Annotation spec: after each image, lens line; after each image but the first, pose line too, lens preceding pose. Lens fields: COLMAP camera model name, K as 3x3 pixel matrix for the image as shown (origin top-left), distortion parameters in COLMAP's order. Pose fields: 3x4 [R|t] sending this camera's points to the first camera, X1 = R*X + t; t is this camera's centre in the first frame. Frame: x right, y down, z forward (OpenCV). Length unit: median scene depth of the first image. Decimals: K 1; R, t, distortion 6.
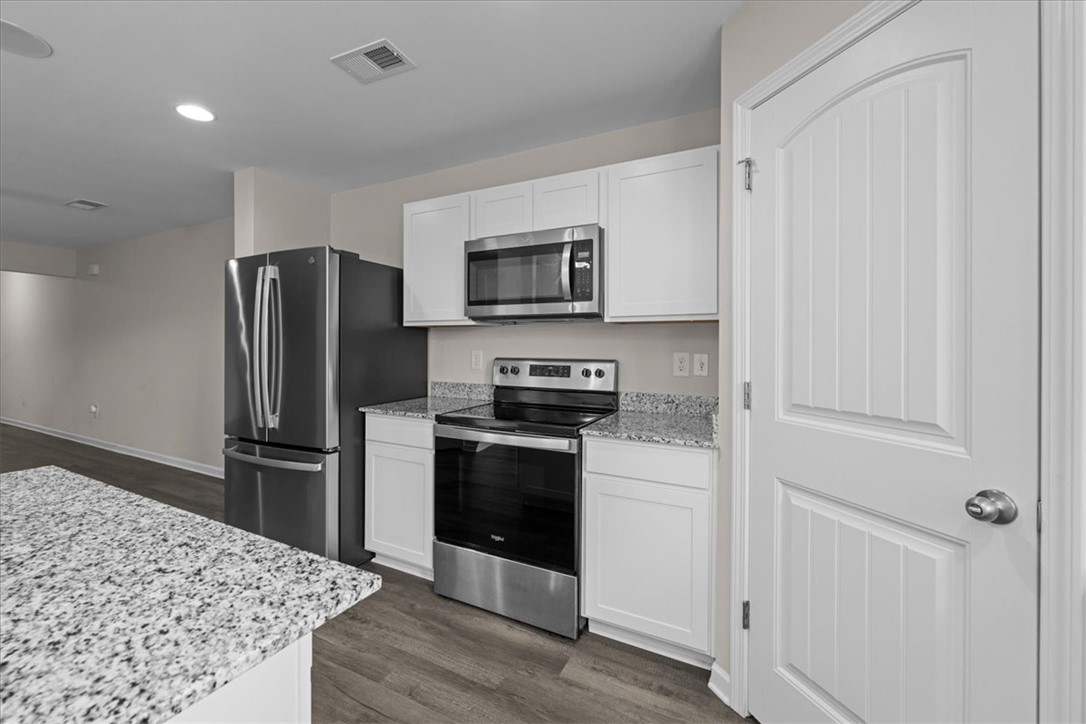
lens RADIAL K [[458.6, 0, 515.4], [0, 458.6, 344.3], [0, 0, 1]] dist [0.000037, -0.000056]
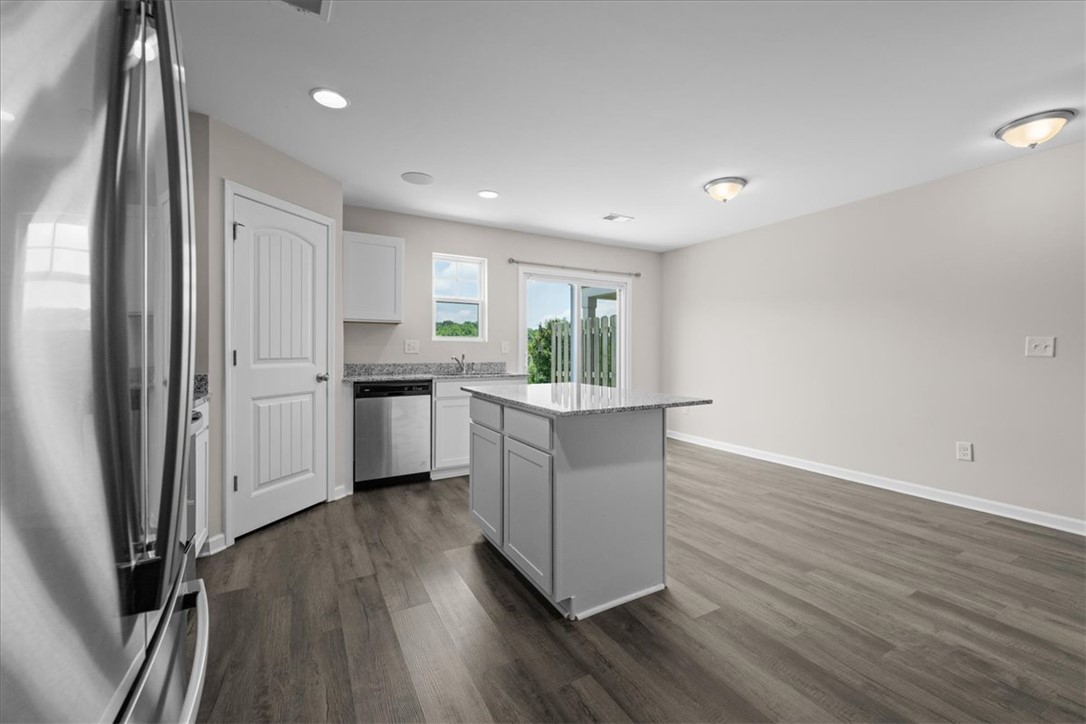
lens RADIAL K [[449.3, 0, 565.9], [0, 449.3, 348.8], [0, 0, 1]] dist [0.000365, -0.000030]
pose [[-0.856804, -0.002810, 0.515635, -1.167000], [-0.004564, 0.999987, -0.002133, 0.061597], [-0.515623, -0.004181, -0.856805, 1.463240]]
